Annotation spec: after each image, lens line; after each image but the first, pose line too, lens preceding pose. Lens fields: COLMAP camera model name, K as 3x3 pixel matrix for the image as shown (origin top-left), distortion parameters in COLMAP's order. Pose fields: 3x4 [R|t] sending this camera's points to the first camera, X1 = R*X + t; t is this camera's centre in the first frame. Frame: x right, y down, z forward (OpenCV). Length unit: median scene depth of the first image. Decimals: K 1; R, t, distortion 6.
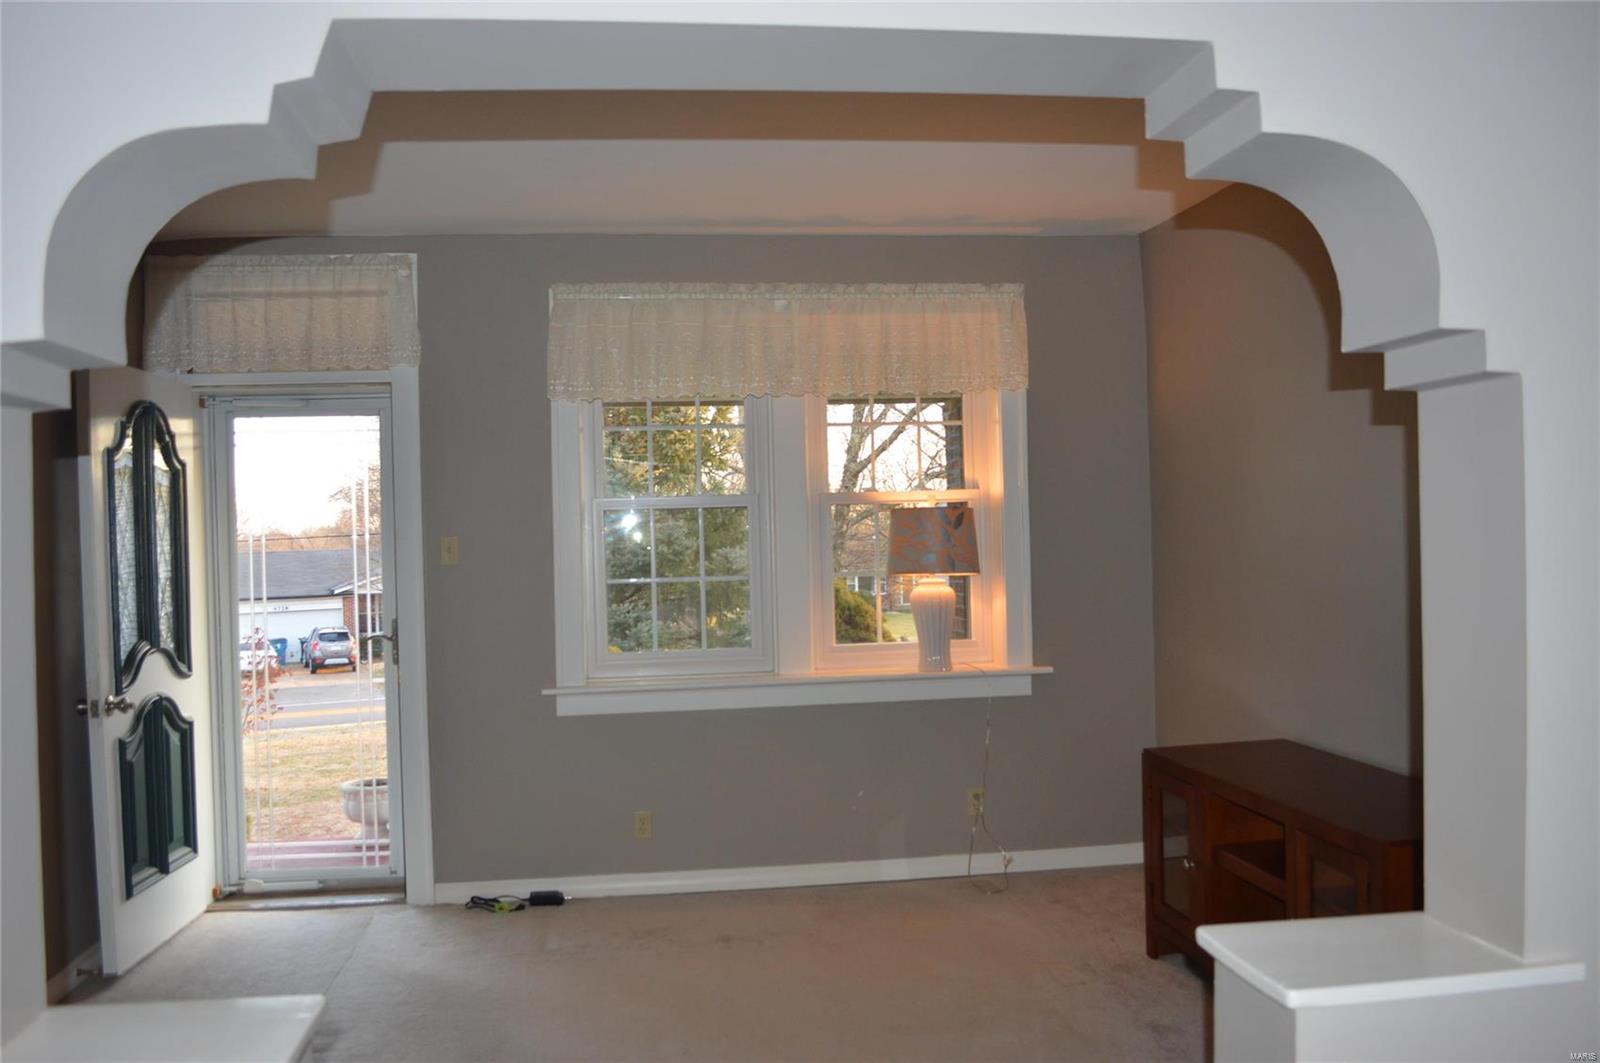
lens RADIAL K [[1314.5, 0, 767.3], [0, 1314.5, 531.1], [0, 0, 1]] dist [-0.071426, 0.004494]
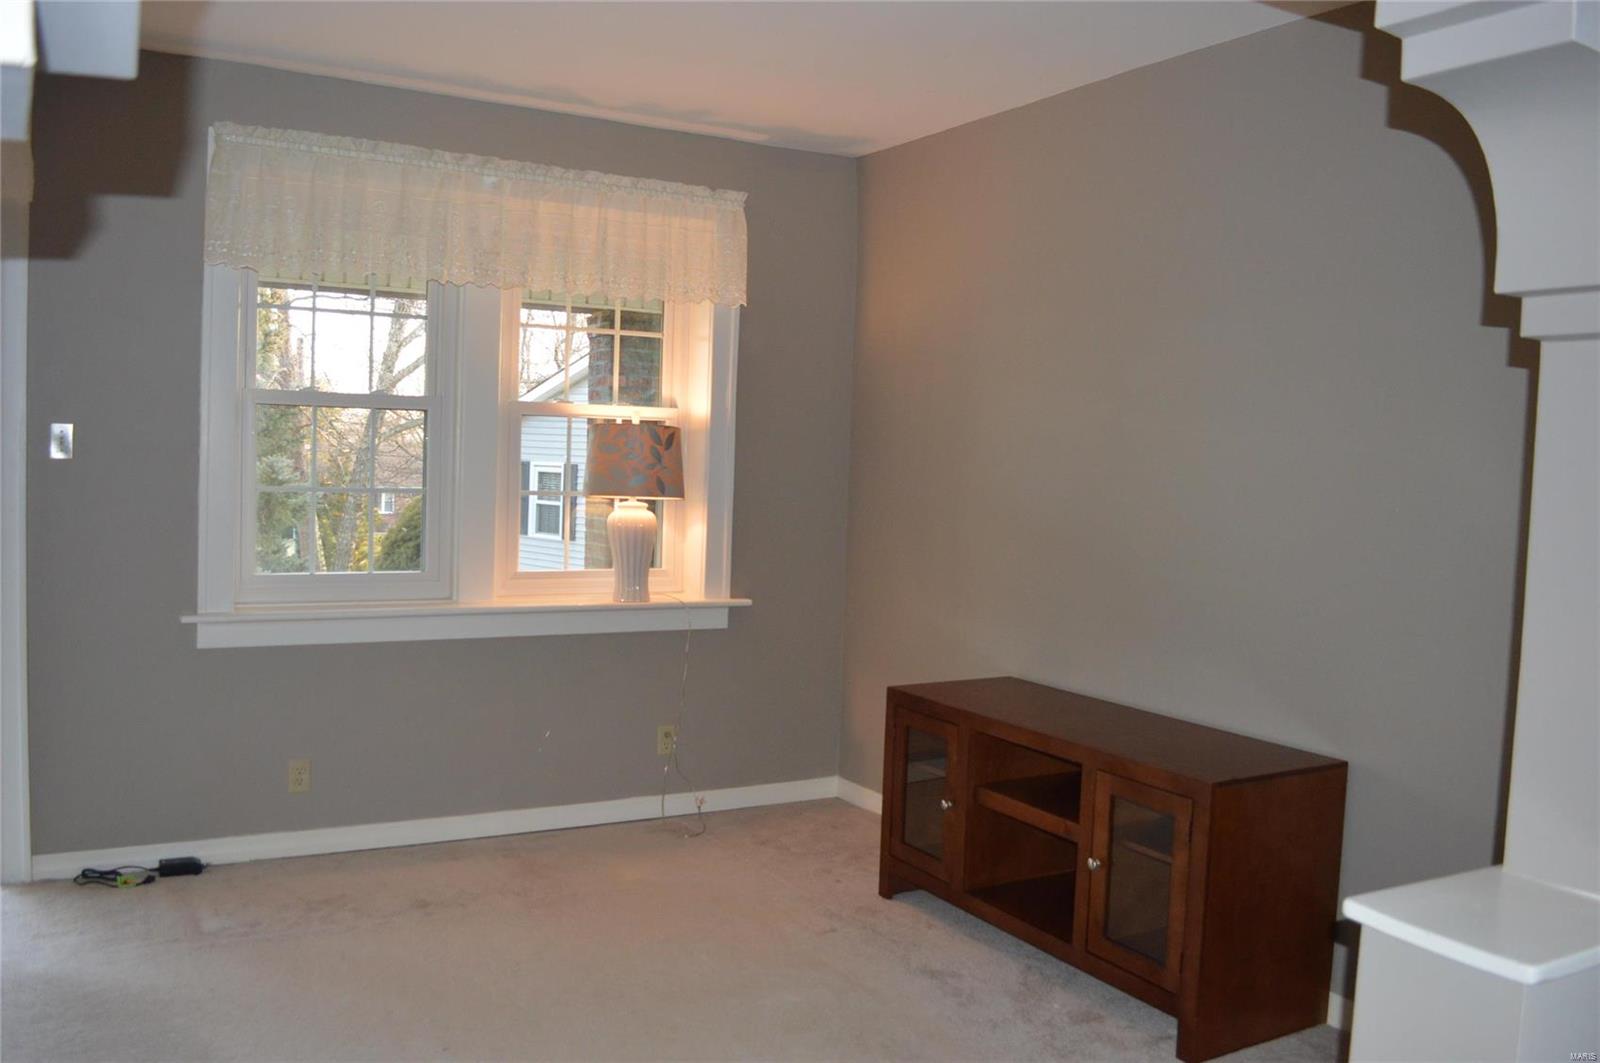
lens RADIAL K [[1314.5, 0, 801.5], [0, 1314.5, 534.2], [0, 0, 1]] dist [-0.071426, 0.004494]
pose [[0.922362, 0.033938, 0.384833, -0.125717], [-0.057043, 0.997179, 0.048779, 0.007409], [-0.382092, -0.066944, 0.921696, 0.105158]]
